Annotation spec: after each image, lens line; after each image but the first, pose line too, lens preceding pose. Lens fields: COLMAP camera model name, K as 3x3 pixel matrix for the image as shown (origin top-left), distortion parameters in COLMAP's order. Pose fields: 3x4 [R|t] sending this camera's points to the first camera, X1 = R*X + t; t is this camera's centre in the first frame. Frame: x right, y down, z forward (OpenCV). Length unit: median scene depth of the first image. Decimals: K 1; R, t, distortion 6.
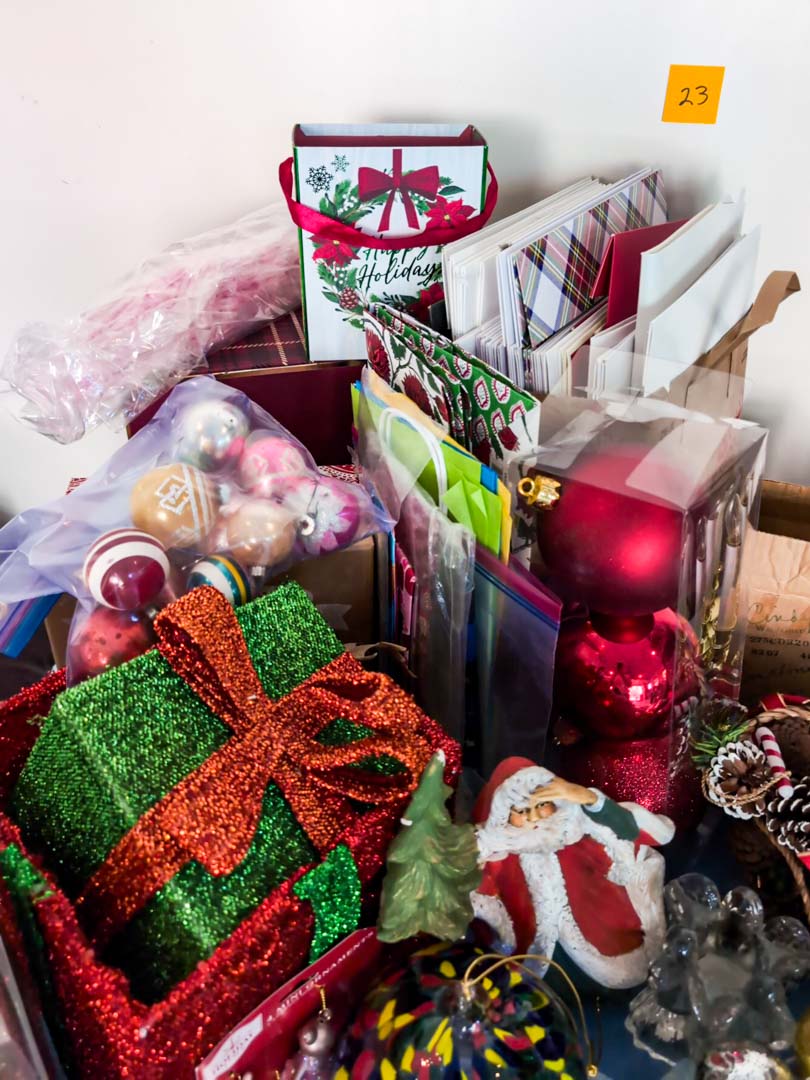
lens RADIAL K [[855.5, 0, 433.2], [0, 855.5, 479.8], [0, 0, 1]] dist [0.008446, -0.010790]
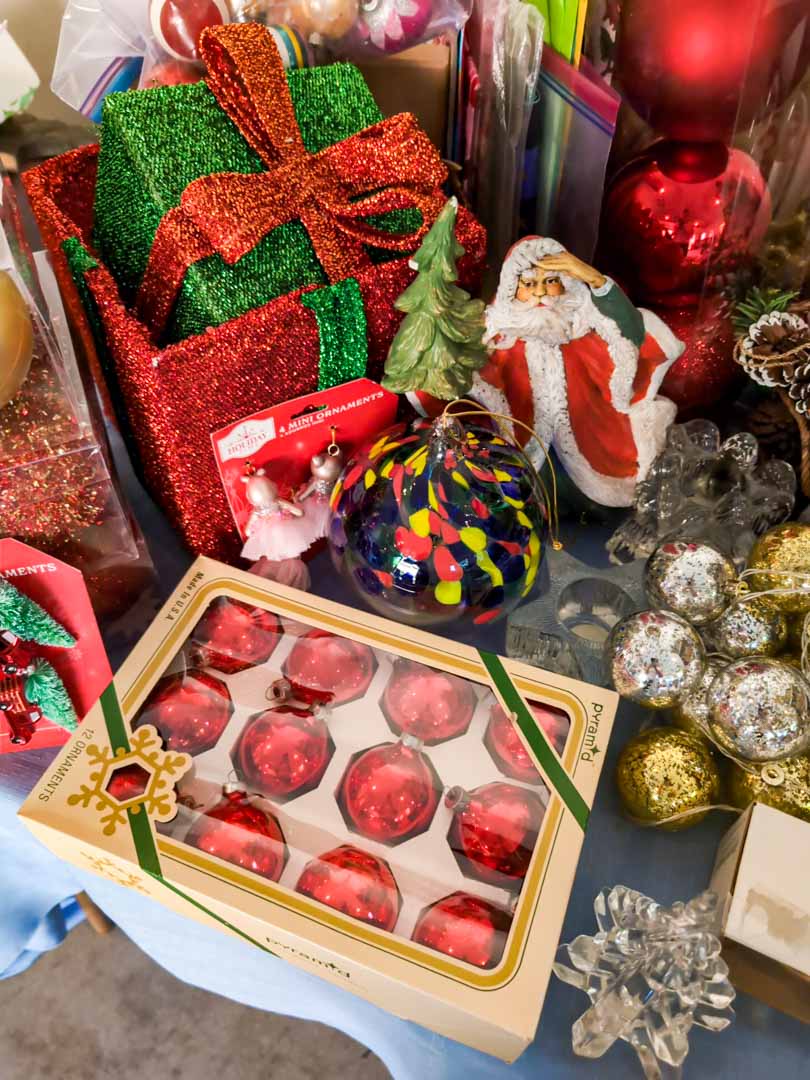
lens RADIAL K [[792.3, 0, 408.9], [0, 792.3, 541.8], [0, 0, 1]] dist [-0.011796, -0.002278]
pose [[0.969720, 0.181092, -0.163858, 0.138894], [-0.109878, 0.922714, 0.369495, 0.267694], [0.218106, -0.340302, 0.914672, -0.002377]]
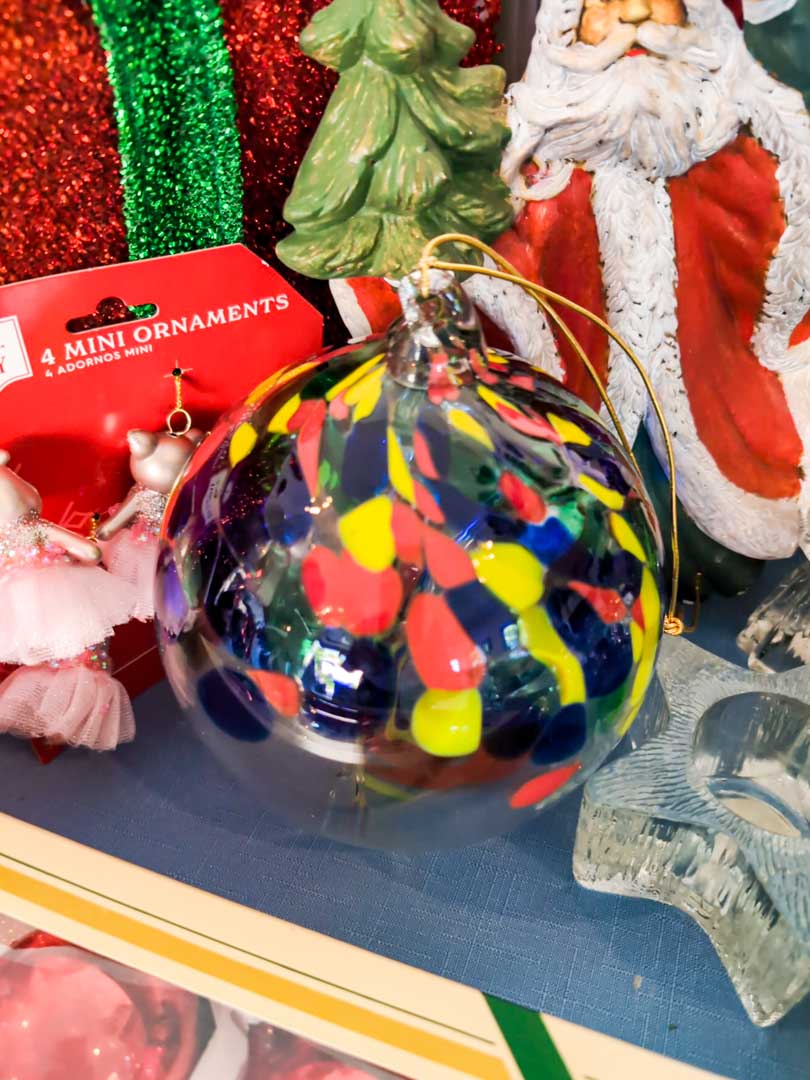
lens RADIAL K [[855.5, 0, 432.8], [0, 855.5, 563.3], [0, 0, 1]] dist [0.008446, -0.010790]
pose [[0.983112, 0.131467, -0.127309, 0.085600], [-0.105149, 0.975148, 0.195012, 0.475781], [0.149782, -0.178332, 0.972503, 0.398146]]
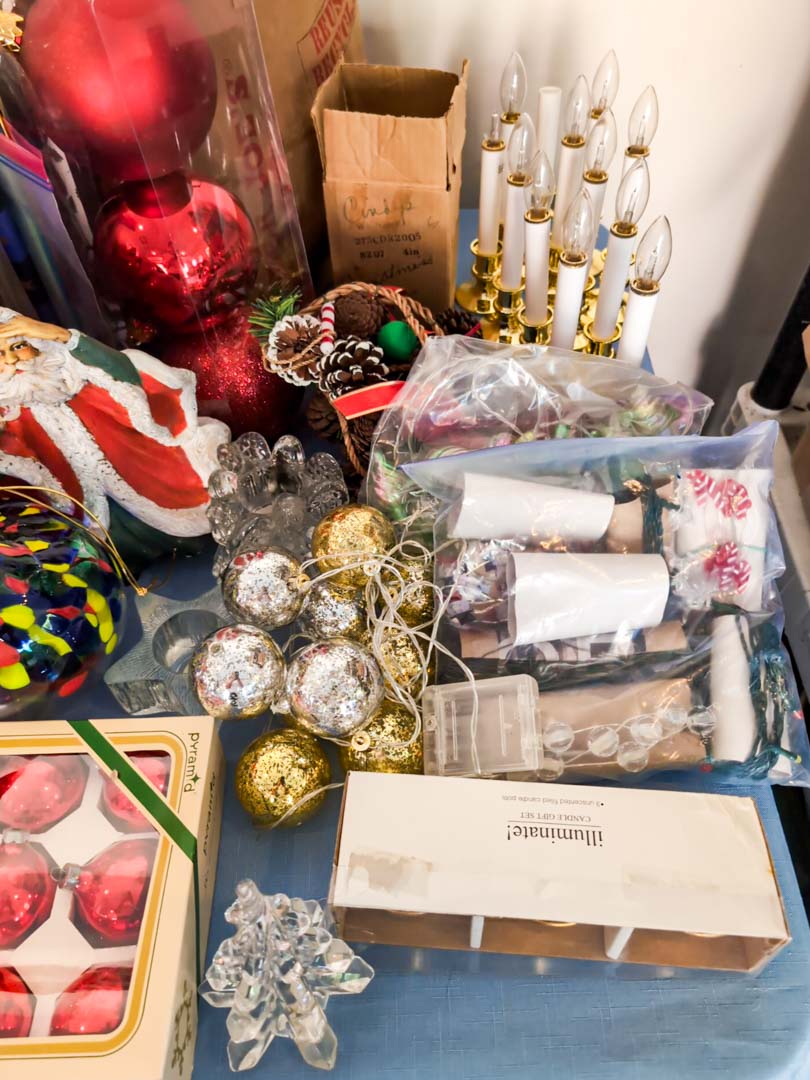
lens RADIAL K [[855.5, 0, 411.8], [0, 855.5, 543.6], [0, 0, 1]] dist [0.008446, -0.010790]
pose [[0.987850, -0.120558, 0.098077, 0.367198], [0.081356, 0.938837, 0.334613, 0.235496], [-0.132418, -0.322568, 0.937238, -0.074143]]
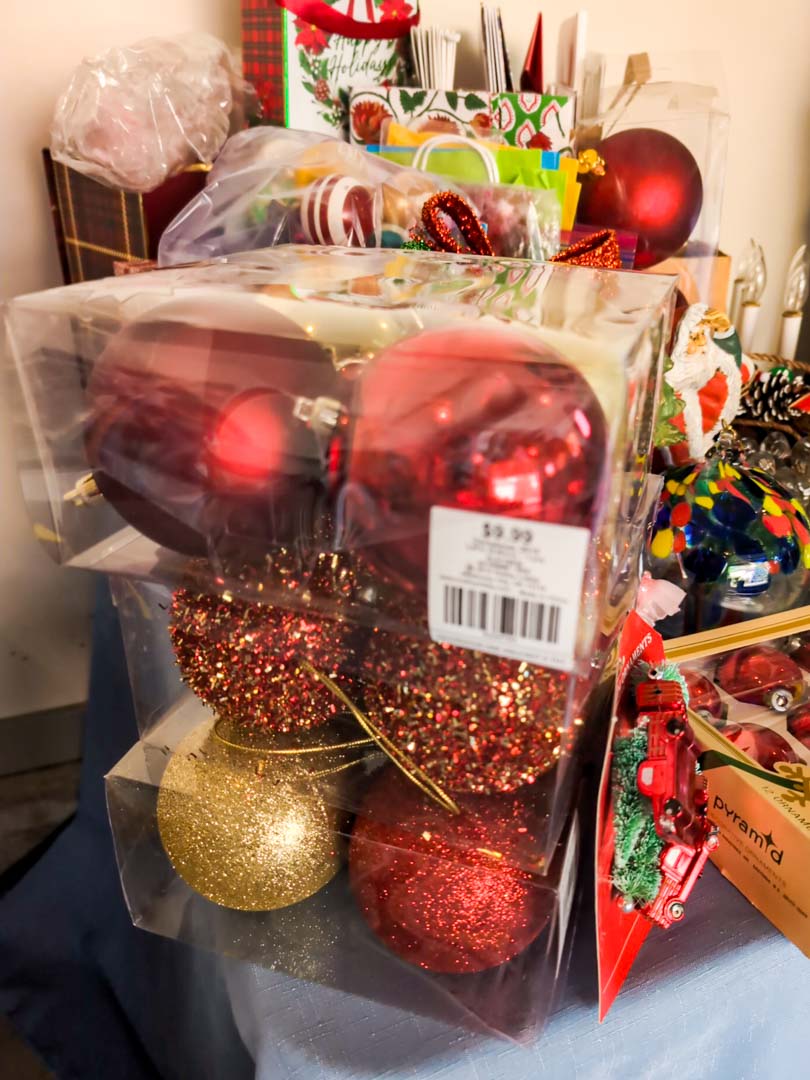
lens RADIAL K [[855.5, 0, 411.3], [0, 855.5, 566.1], [0, 0, 1]] dist [0.008446, -0.010790]
pose [[0.867278, -0.229838, 0.441592, -0.755422], [0.250211, 0.968111, 0.012469, 0.479009], [-0.430375, 0.099677, 0.897130, 0.023143]]
